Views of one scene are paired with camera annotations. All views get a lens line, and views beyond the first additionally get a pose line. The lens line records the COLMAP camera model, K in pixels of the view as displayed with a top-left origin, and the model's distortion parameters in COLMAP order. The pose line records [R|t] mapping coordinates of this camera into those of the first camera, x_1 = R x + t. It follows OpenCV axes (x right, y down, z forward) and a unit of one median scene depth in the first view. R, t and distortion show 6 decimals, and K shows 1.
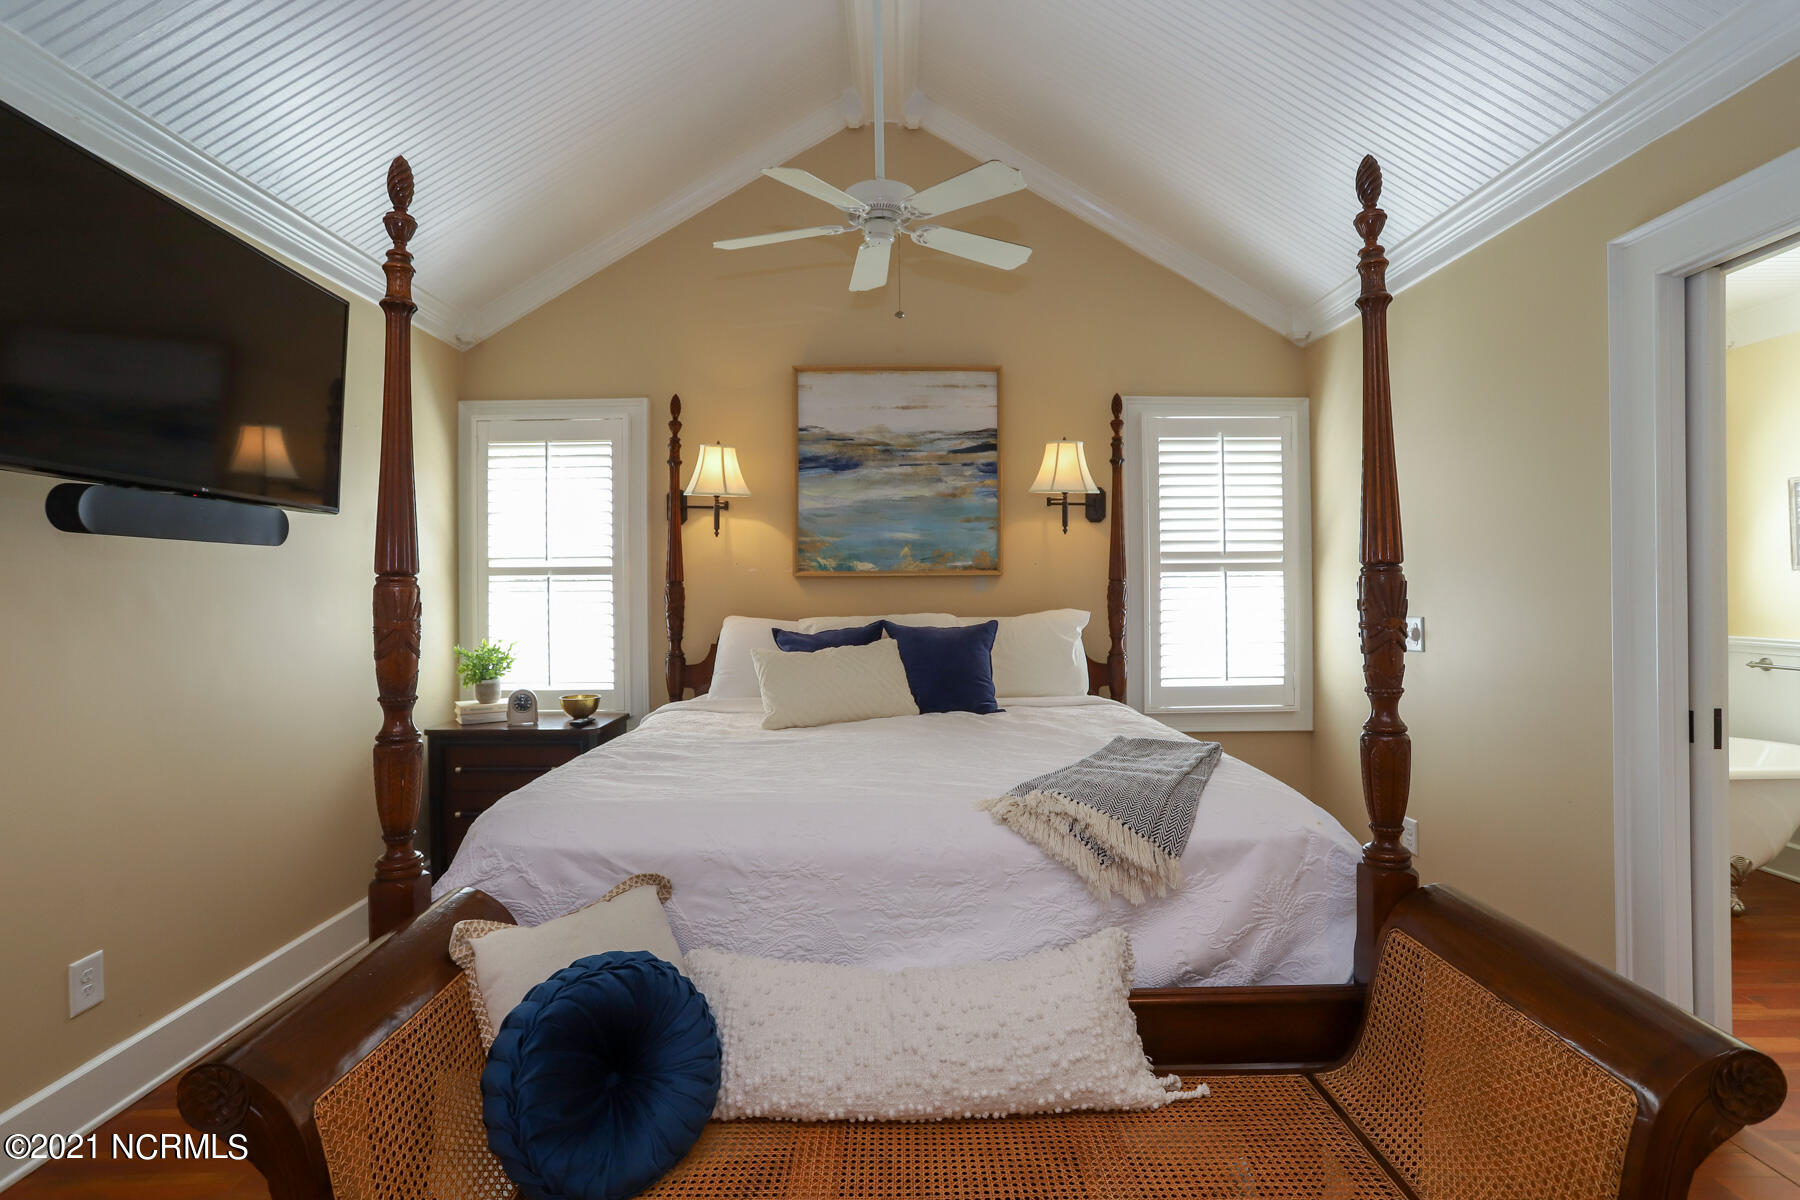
lens RADIAL K [[870.1, 0, 903.0], [0, 870.1, 589.9], [0, 0, 1]] dist [-0.068880, 0.037029]
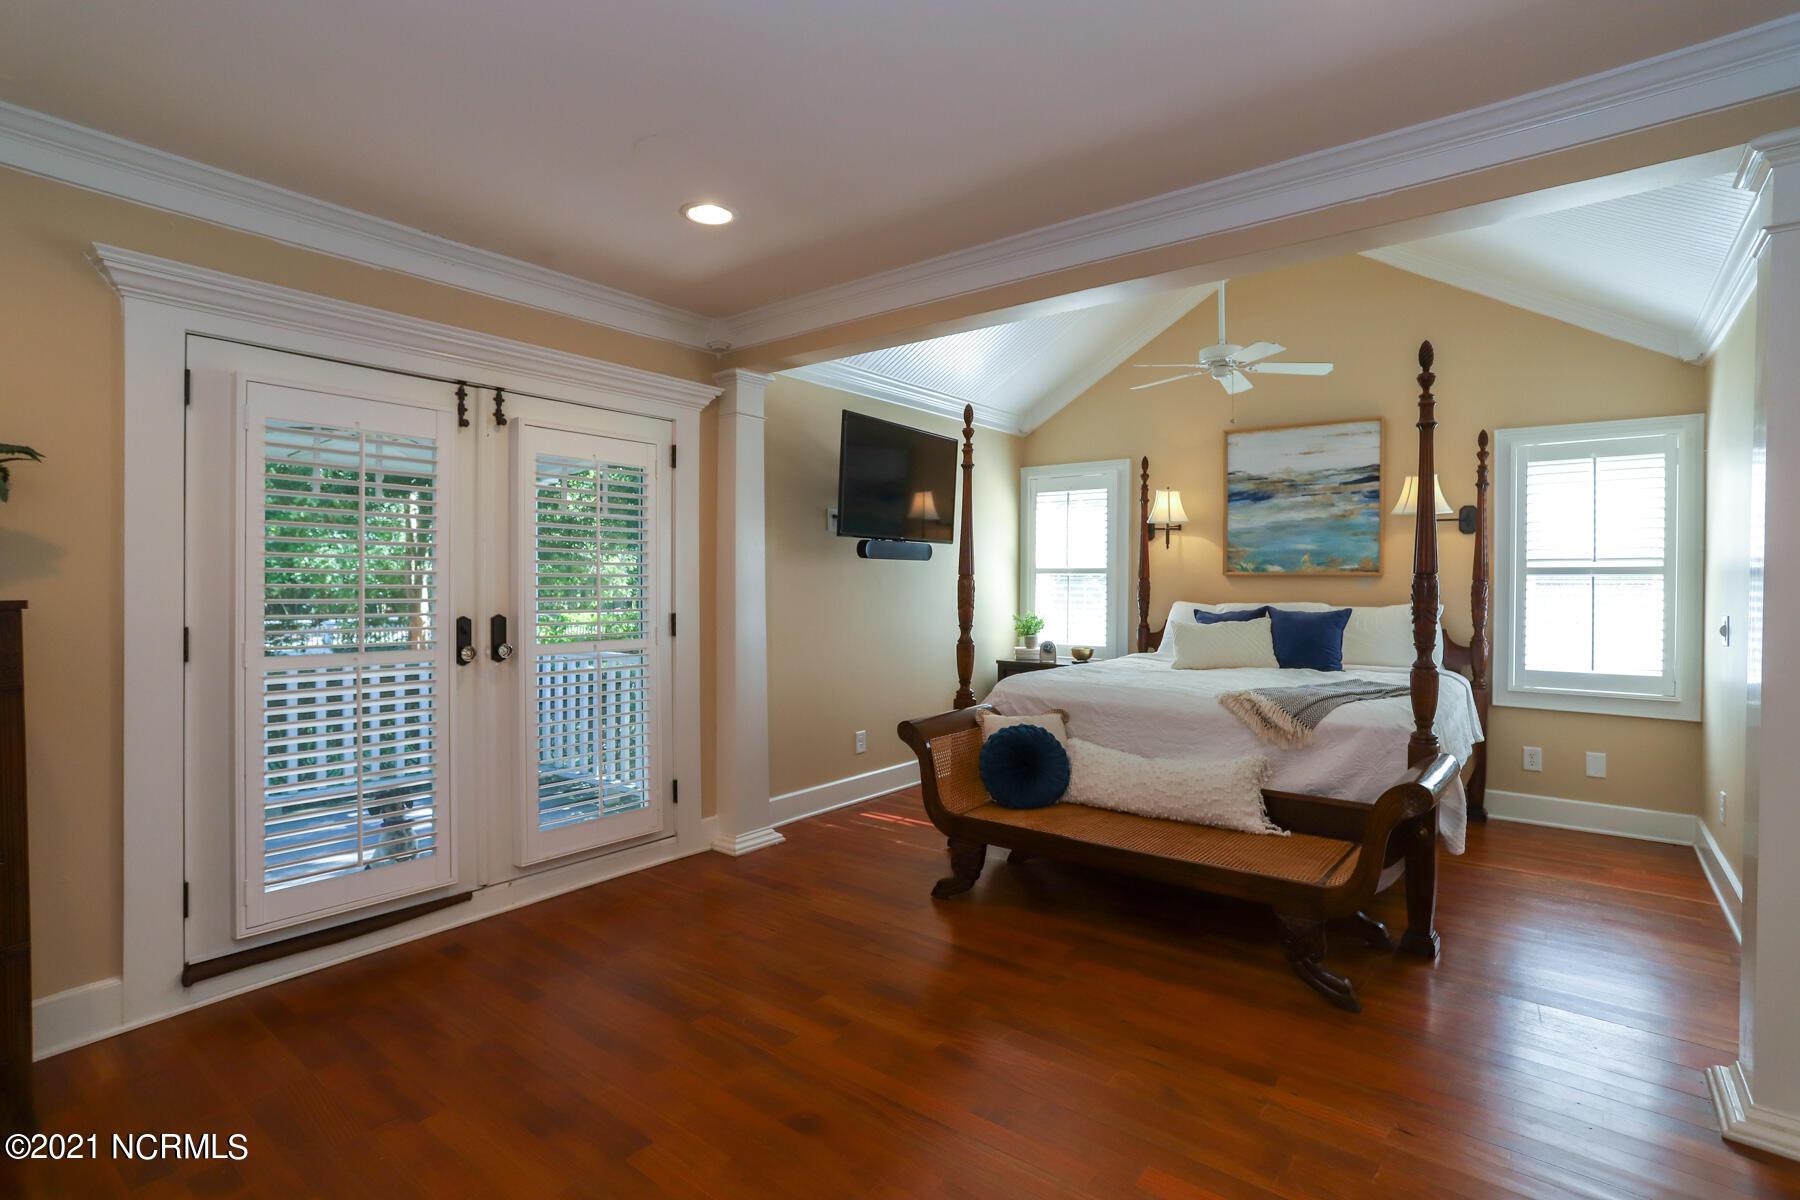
lens RADIAL K [[870.1, 0, 903.0], [0, 870.1, 589.9], [0, 0, 1]] dist [-0.068880, 0.037029]
pose [[0.781720, 0.018570, -0.623353, 0.363691], [-0.013842, 0.999827, 0.012427, -0.001966], [0.623476, -0.001086, 0.781842, -0.472149]]
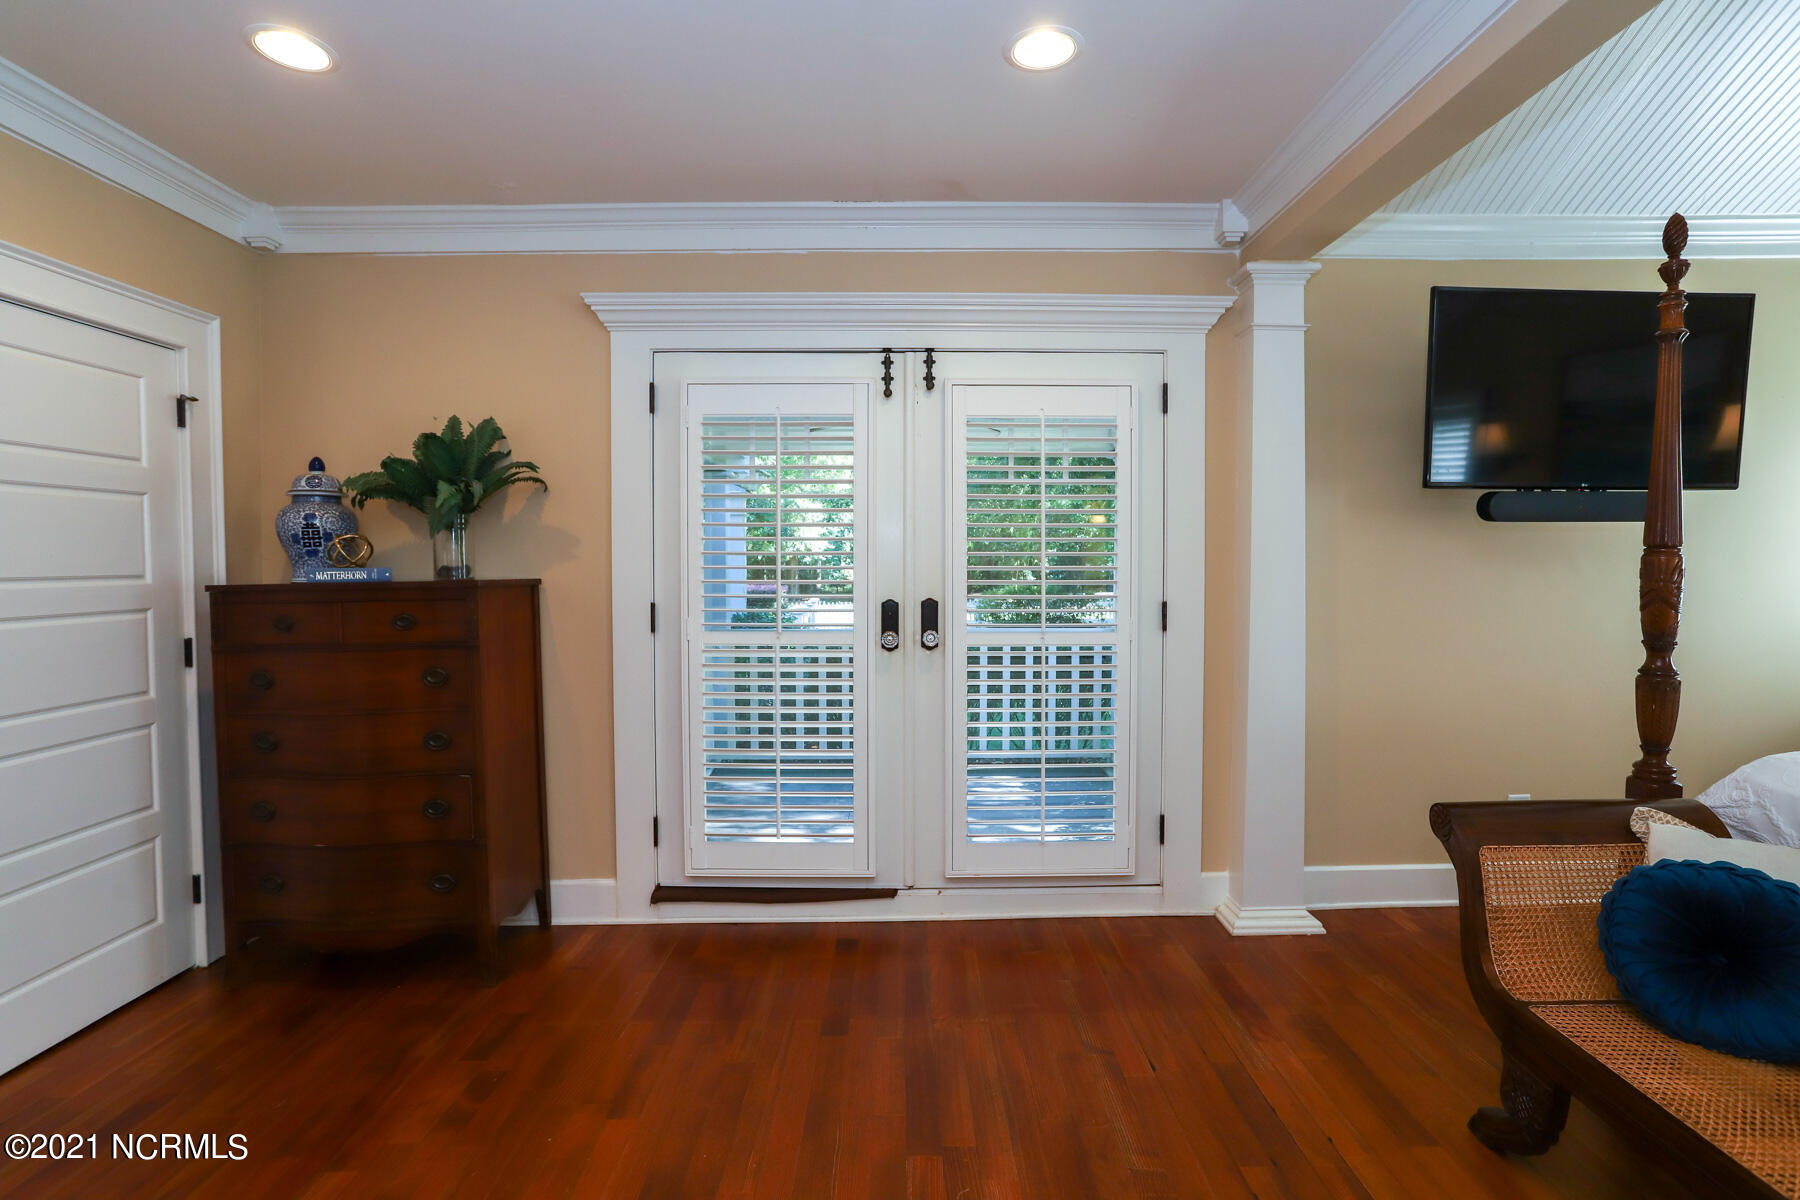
lens RADIAL K [[870.1, 0, 903.0], [0, 870.1, 589.9], [0, 0, 1]] dist [-0.068880, 0.037029]
pose [[-0.010251, 0.046701, -0.998856, 0.305417], [0.000552, 0.998909, 0.046697, -0.005665], [0.999947, -0.000072, -0.010265, -0.059292]]
